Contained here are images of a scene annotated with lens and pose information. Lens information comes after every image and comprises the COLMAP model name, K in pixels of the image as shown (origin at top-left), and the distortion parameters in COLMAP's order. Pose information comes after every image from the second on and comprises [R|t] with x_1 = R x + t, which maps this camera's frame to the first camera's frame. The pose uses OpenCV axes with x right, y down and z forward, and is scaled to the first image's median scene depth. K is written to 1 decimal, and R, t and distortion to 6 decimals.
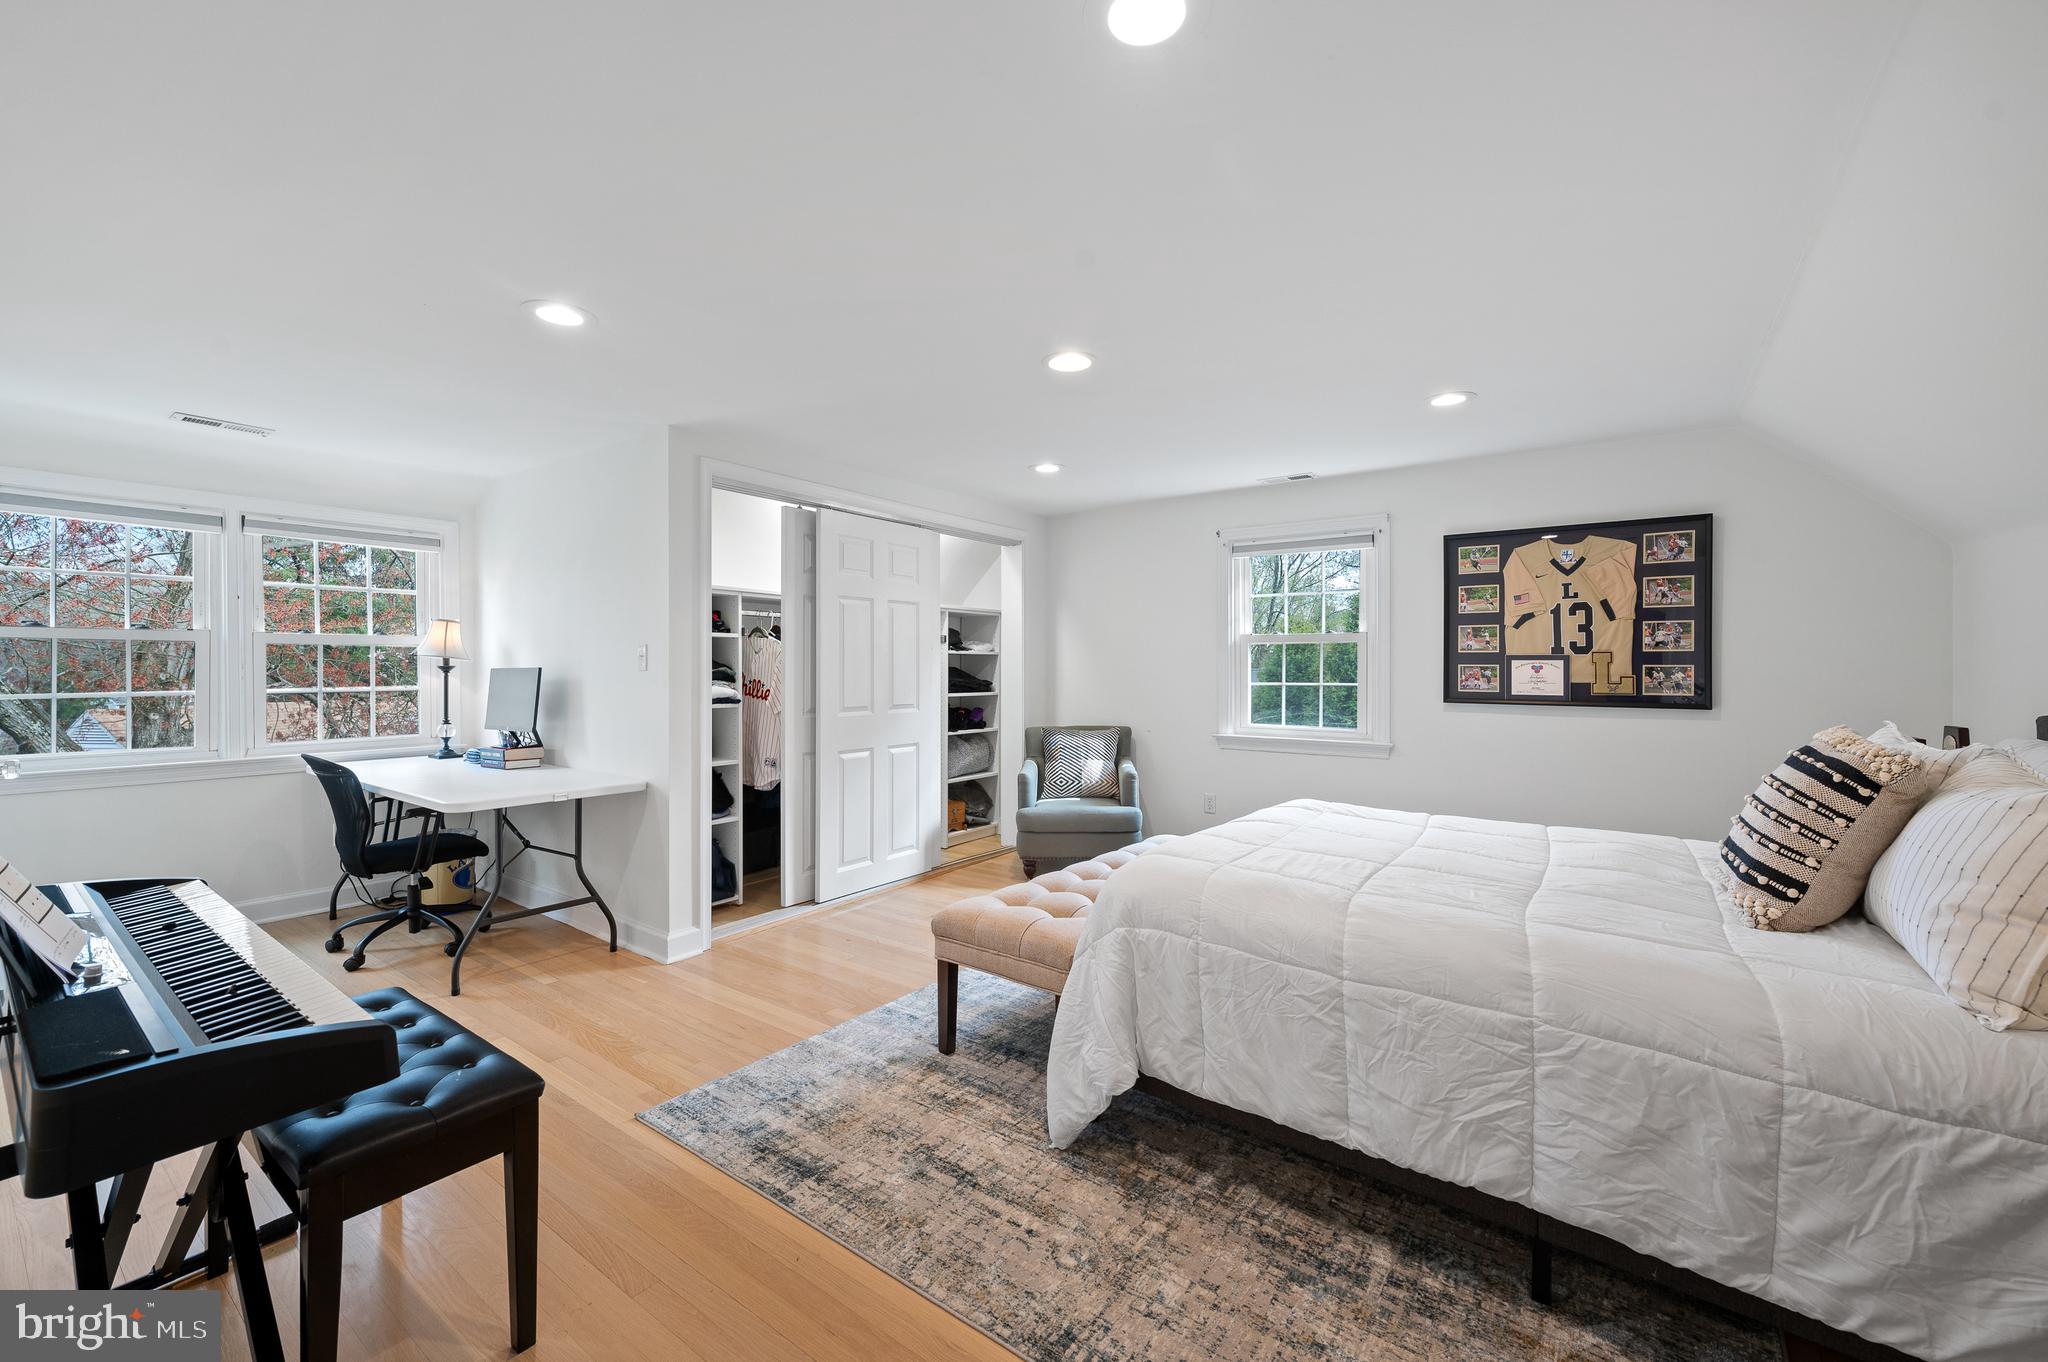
lens RADIAL K [[838.3, 0, 1033.5], [0, 838.3, 671.3], [0, 0, 1]] dist [-0.001251, 0.000141]
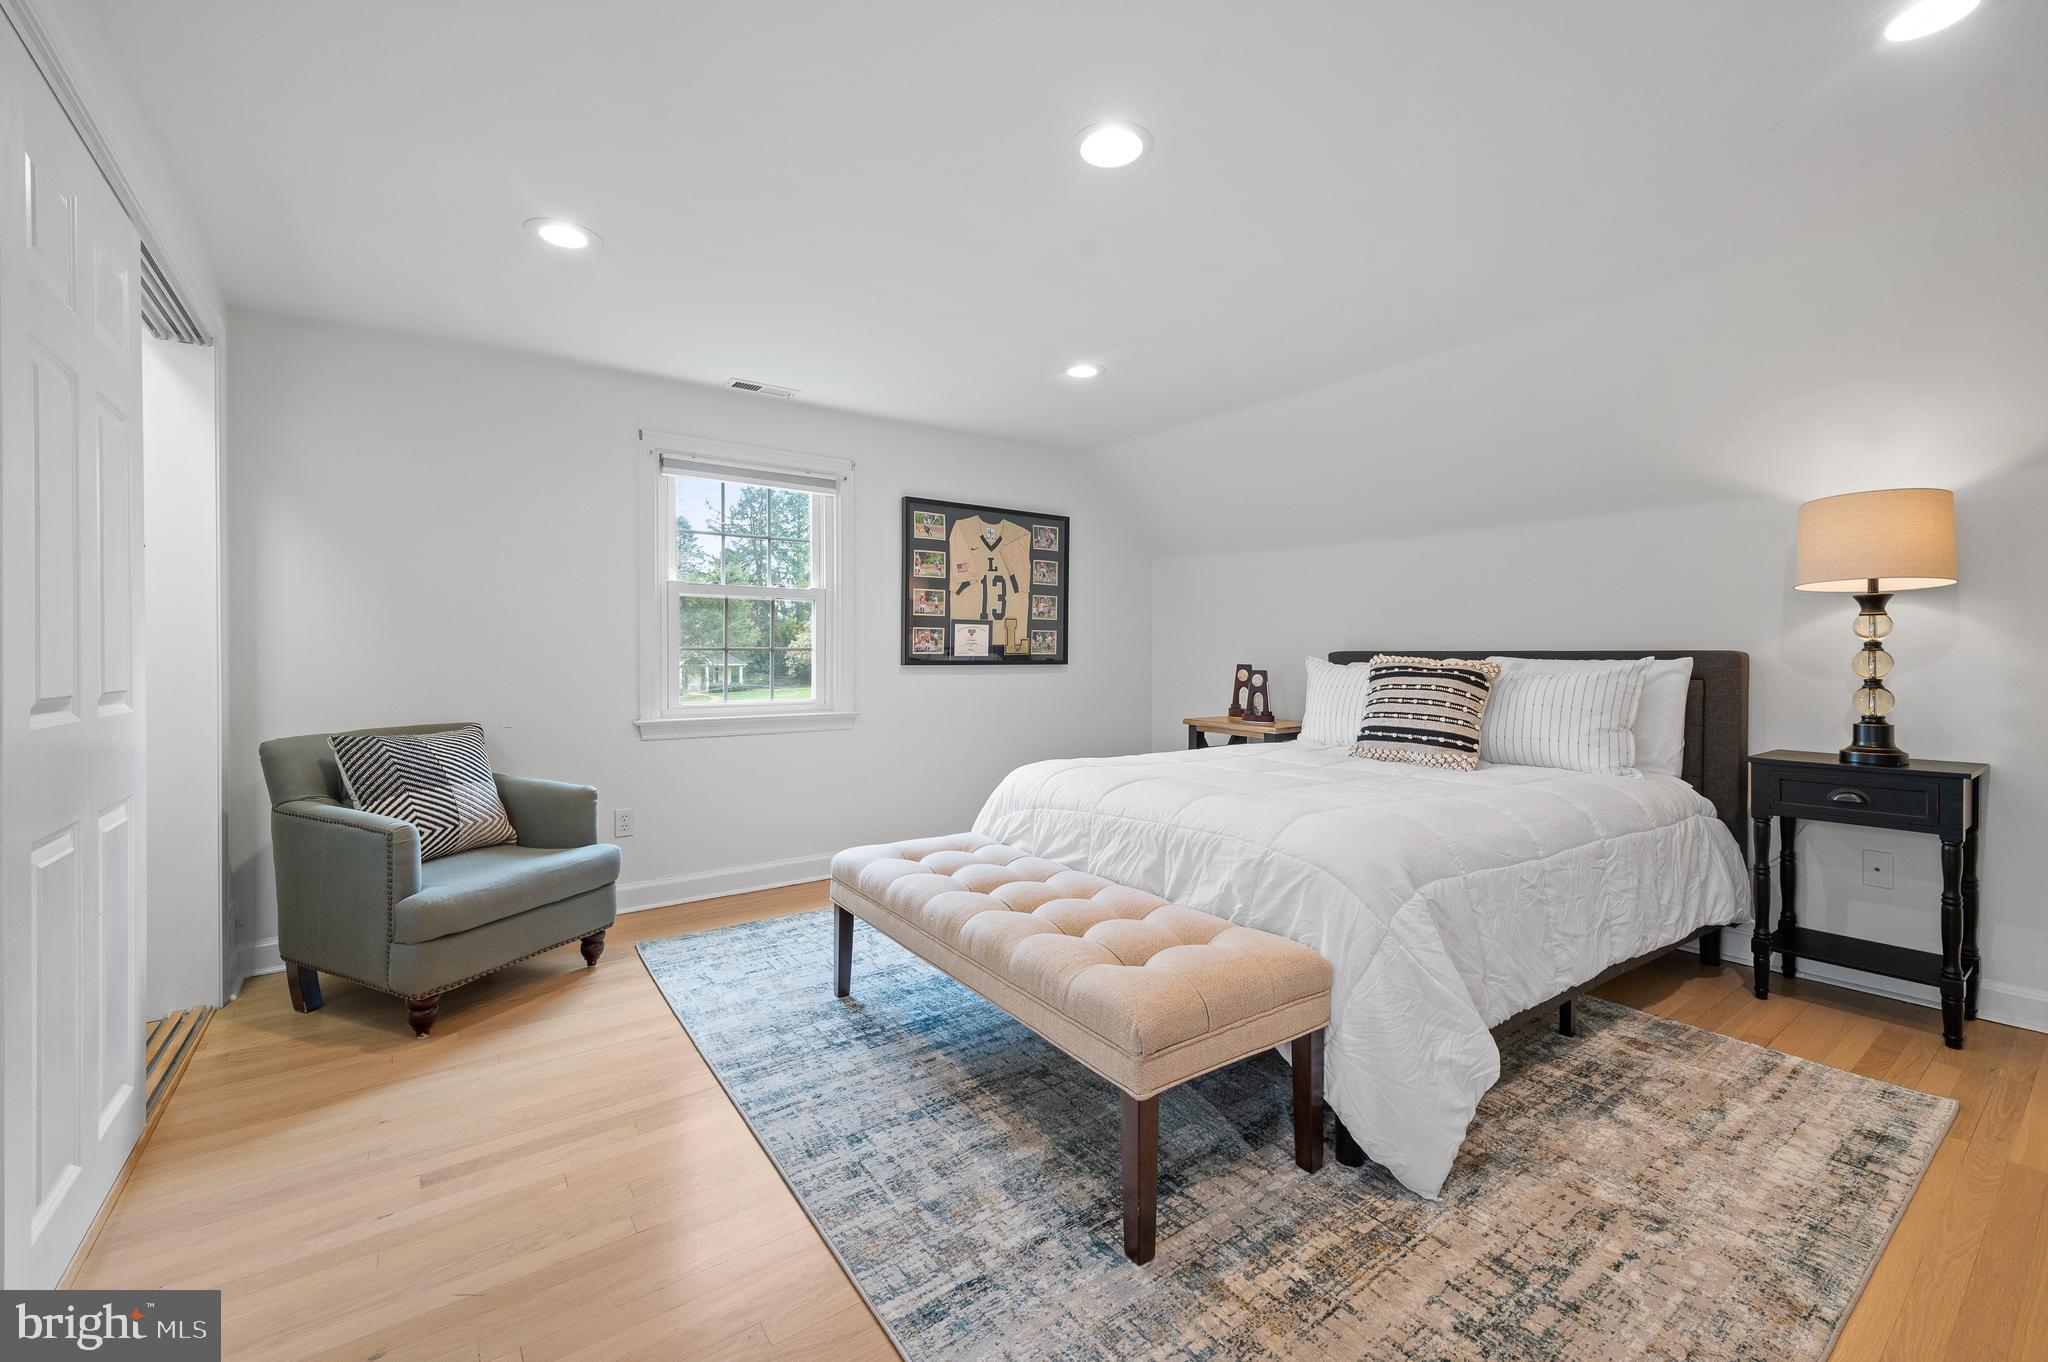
lens RADIAL K [[838.3, 0, 1028.5], [0, 838.3, 670.7], [0, 0, 1]] dist [-0.001251, 0.000141]
pose [[0.298625, -0.014814, 0.954255, -0.444424], [0.010013, 0.999873, 0.012389, 0.035611], [-0.954318, 0.005855, 0.298736, 0.609065]]
